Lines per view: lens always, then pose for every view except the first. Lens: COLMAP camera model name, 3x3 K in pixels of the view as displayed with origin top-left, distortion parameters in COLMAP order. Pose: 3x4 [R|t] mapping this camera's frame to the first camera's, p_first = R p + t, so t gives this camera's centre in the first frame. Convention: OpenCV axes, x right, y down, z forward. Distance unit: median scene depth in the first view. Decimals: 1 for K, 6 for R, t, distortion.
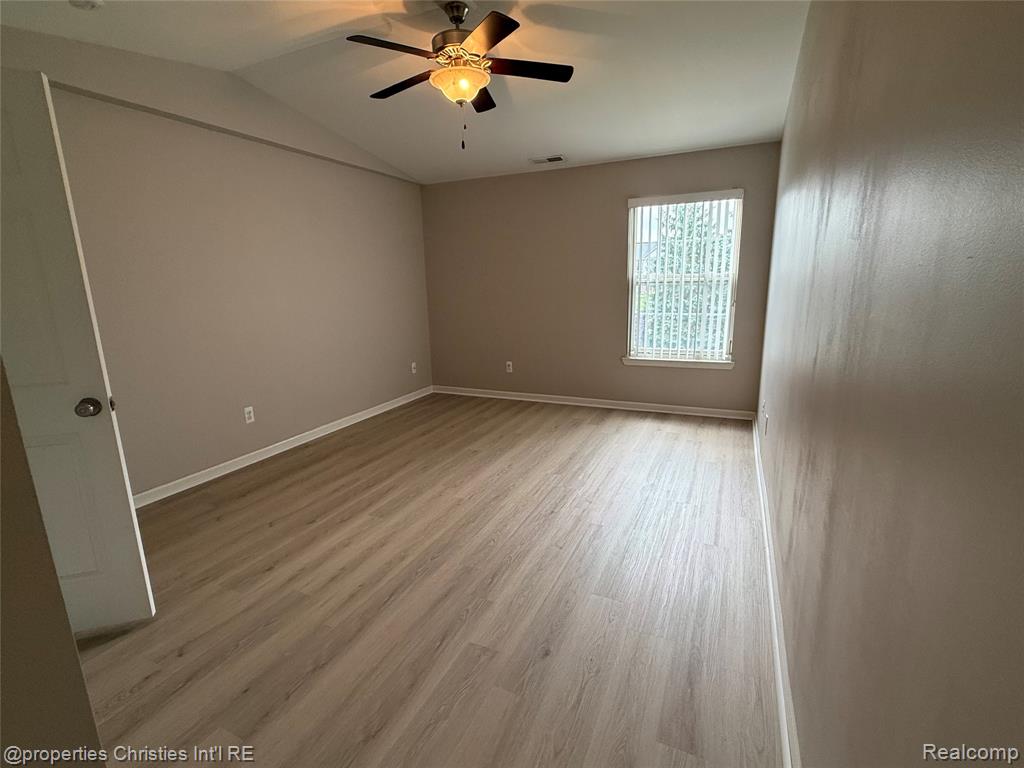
lens RADIAL K [[476.7, 0, 511.2], [0, 476.7, 385.6], [0, 0, 1]] dist [0.000196, -0.000877]
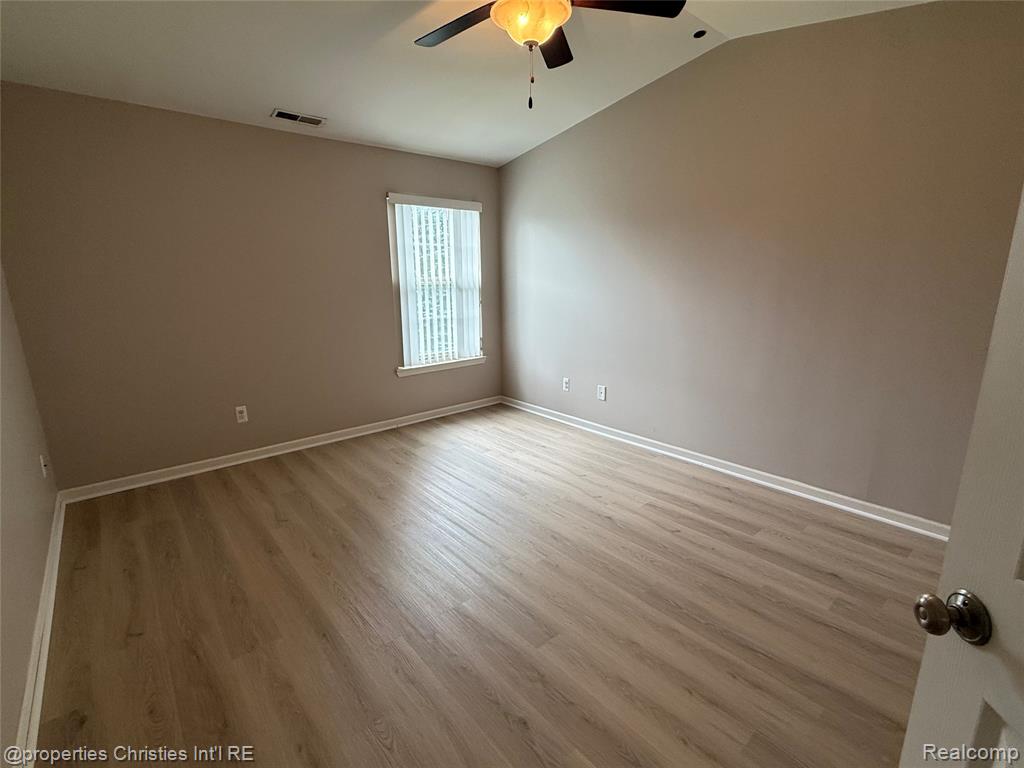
lens RADIAL K [[476.7, 0, 511.2], [0, 476.7, 385.6], [0, 0, 1]] dist [0.000196, -0.000877]
pose [[0.414793, -0.186986, 0.890496, -0.539345], [0.196159, 0.974022, 0.113153, -0.099364], [-0.888520, 0.127743, 0.440697, 0.465572]]
